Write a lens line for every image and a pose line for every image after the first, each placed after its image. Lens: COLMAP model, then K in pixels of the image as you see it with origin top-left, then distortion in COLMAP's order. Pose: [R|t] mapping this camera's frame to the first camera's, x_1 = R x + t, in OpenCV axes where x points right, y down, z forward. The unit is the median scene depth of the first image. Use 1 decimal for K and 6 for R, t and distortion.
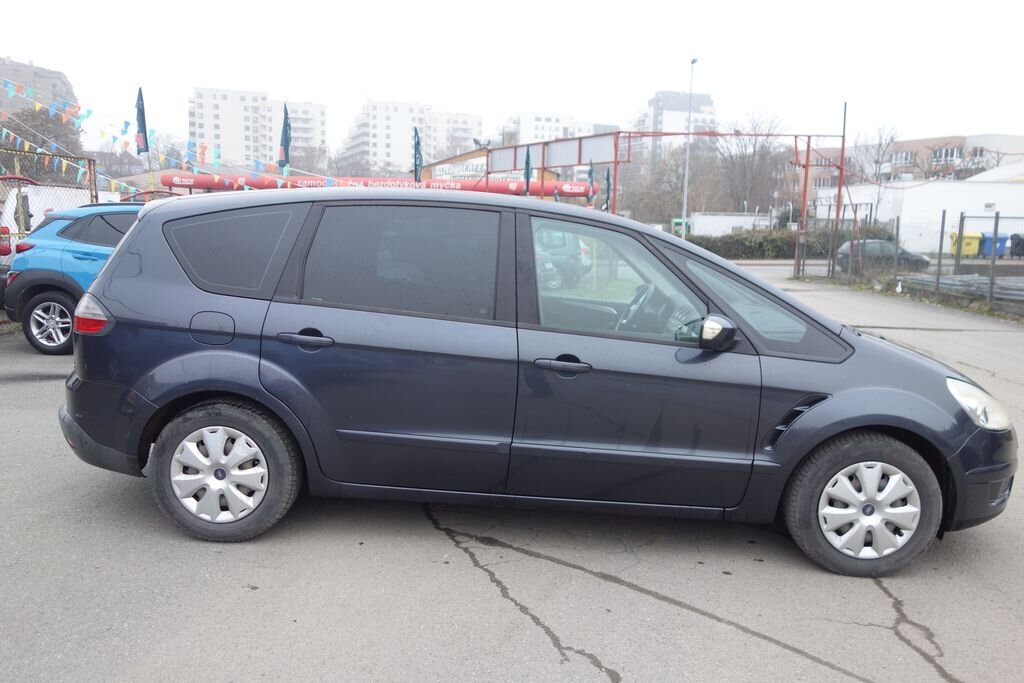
lens RADIAL K [[814.1, 0, 510.6], [0, 814.1, 338.0], [0, 0, 1]] dist [0.004652, -0.003425]
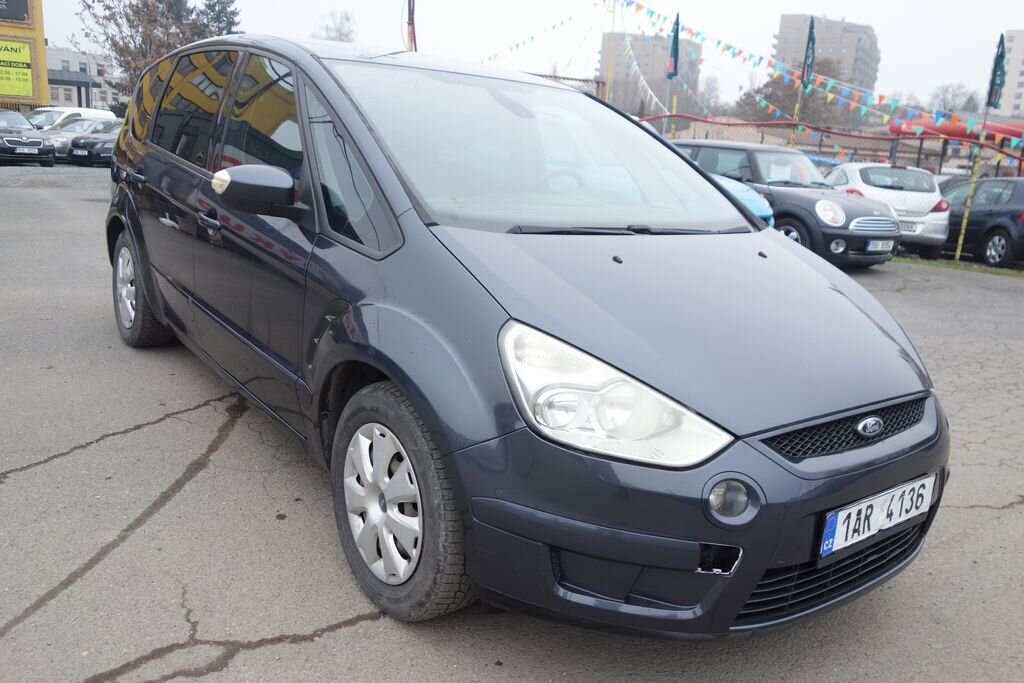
lens RADIAL K [[814.1, 0, 510.6], [0, 814.1, 338.0], [0, 0, 1]] dist [0.004652, -0.003425]
pose [[0.625935, 0.201880, -0.753293, 0.937799], [-0.161753, 0.978516, 0.127834, -0.007270], [0.762917, 0.041832, 0.645142, 0.663492]]
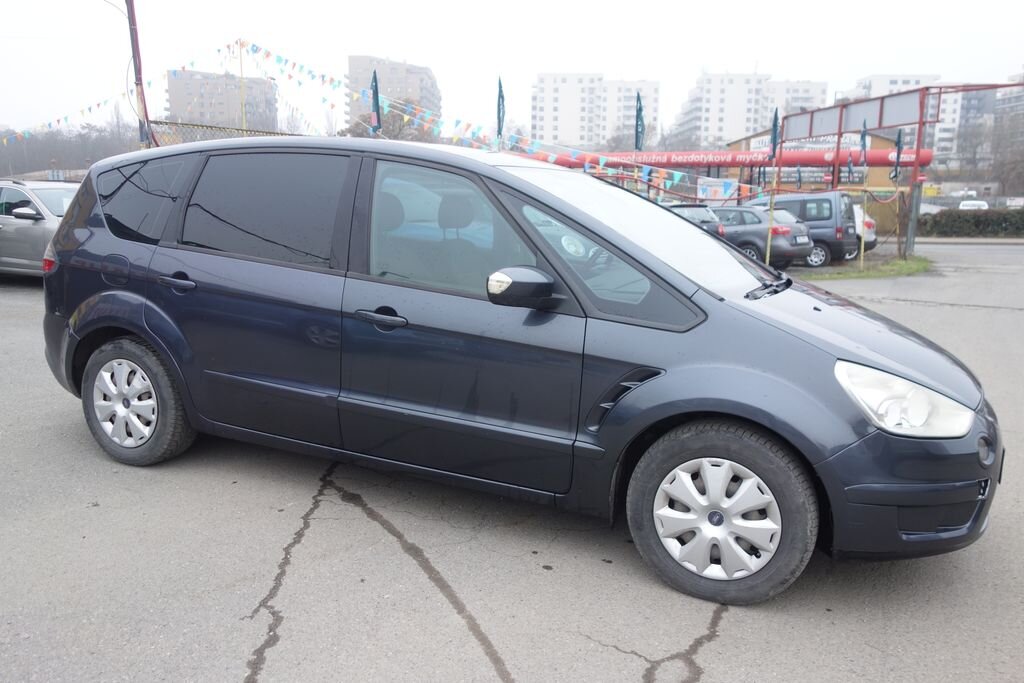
lens RADIAL K [[814.1, 0, 510.6], [0, 814.1, 338.0], [0, 0, 1]] dist [0.004652, -0.003425]
pose [[0.920266, 0.056989, -0.387122, 0.549512], [-0.046597, 0.998258, 0.036186, 0.015179], [0.388510, -0.015261, 0.921318, 0.189544]]
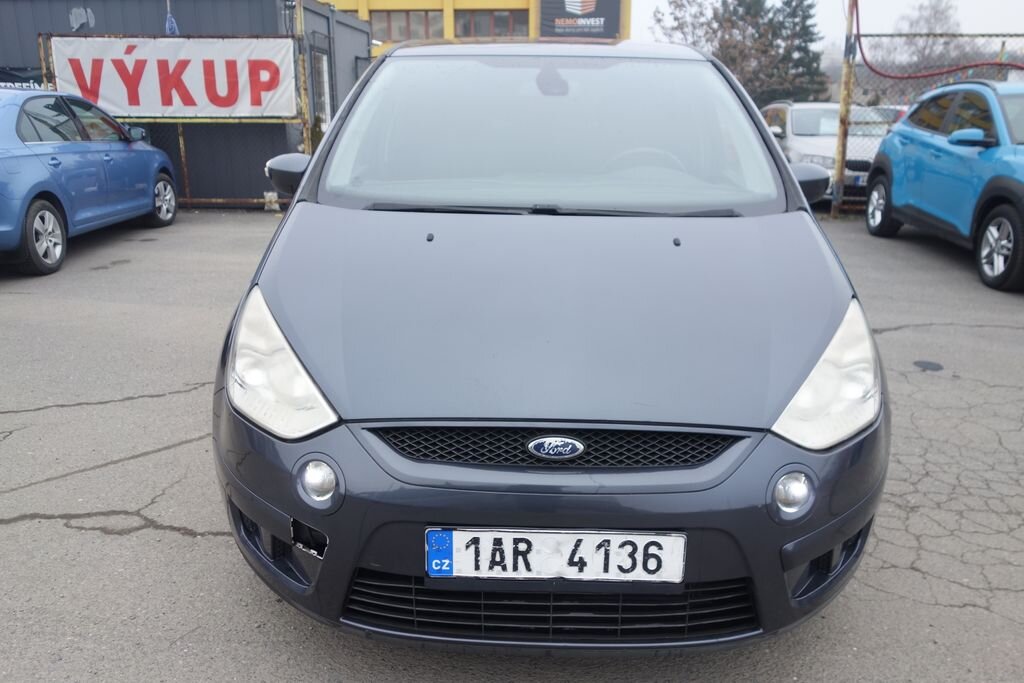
lens RADIAL K [[814.1, 0, 510.6], [0, 814.1, 338.0], [0, 0, 1]] dist [0.004652, -0.003425]
pose [[0.002230, 0.242914, -0.970045, 1.110198], [-0.148026, 0.959441, 0.239918, -0.080827], [0.988981, 0.143057, 0.038097, 1.165989]]
